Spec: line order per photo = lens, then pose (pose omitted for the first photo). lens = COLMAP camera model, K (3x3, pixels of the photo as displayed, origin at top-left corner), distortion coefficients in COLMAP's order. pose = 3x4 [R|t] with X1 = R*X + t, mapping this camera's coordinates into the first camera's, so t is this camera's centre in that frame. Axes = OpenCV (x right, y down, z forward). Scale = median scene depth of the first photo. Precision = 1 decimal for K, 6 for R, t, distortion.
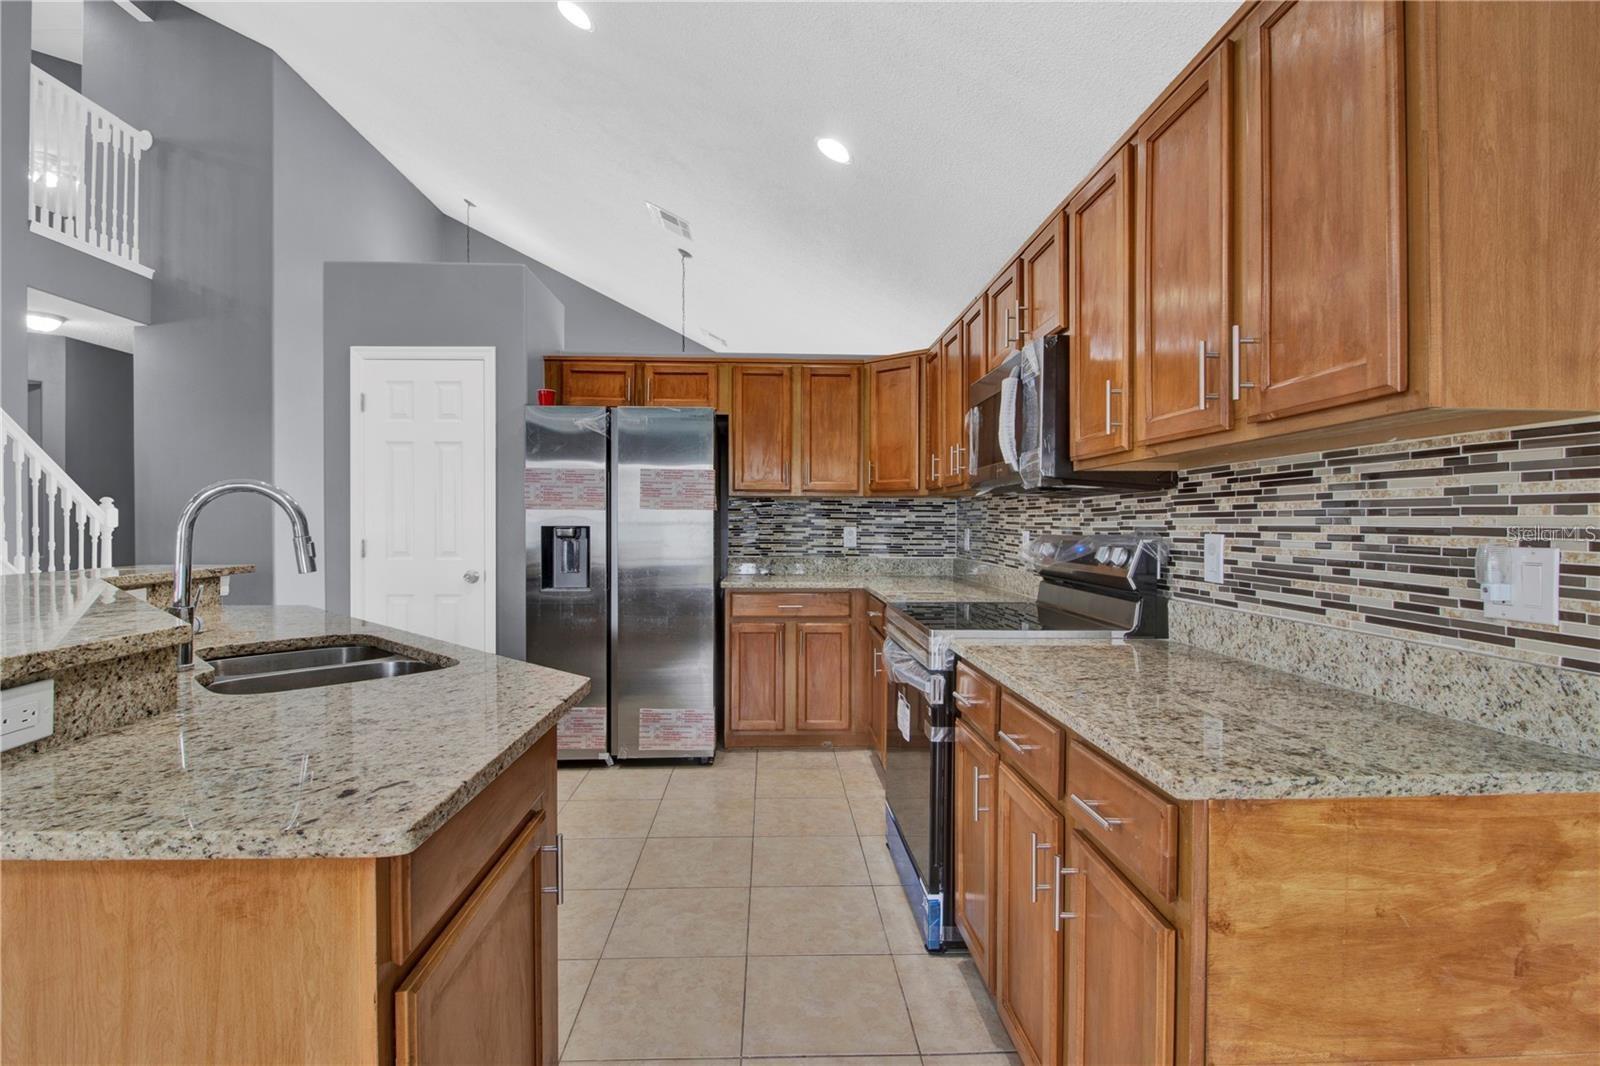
lens RADIAL K [[764.5, 0, 803.0], [0, 764.5, 529.6], [0, 0, 1]] dist [-0.004657, -0.012982]
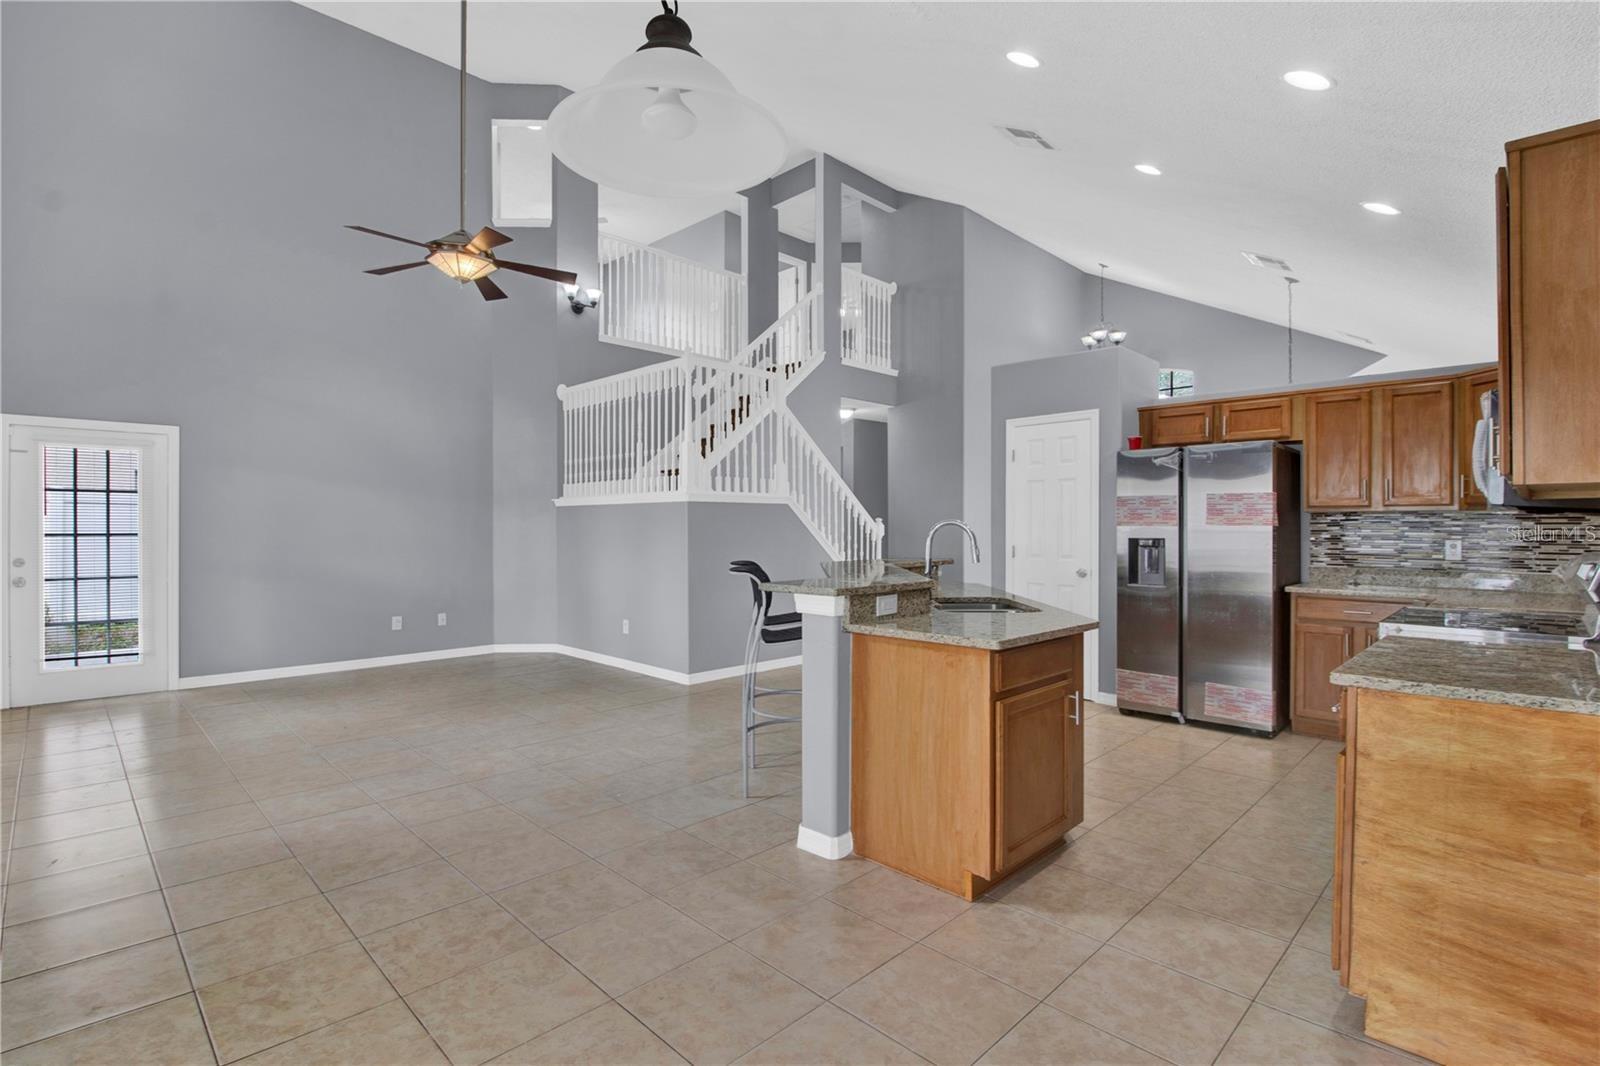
lens RADIAL K [[764.5, 0, 803.0], [0, 764.5, 529.6], [0, 0, 1]] dist [-0.004657, -0.012982]
pose [[0.683944, 0.000455, -0.729535, 0.253963], [-0.005549, 0.999974, -0.004578, -0.010149], [0.729514, 0.007179, 0.683928, -0.359039]]
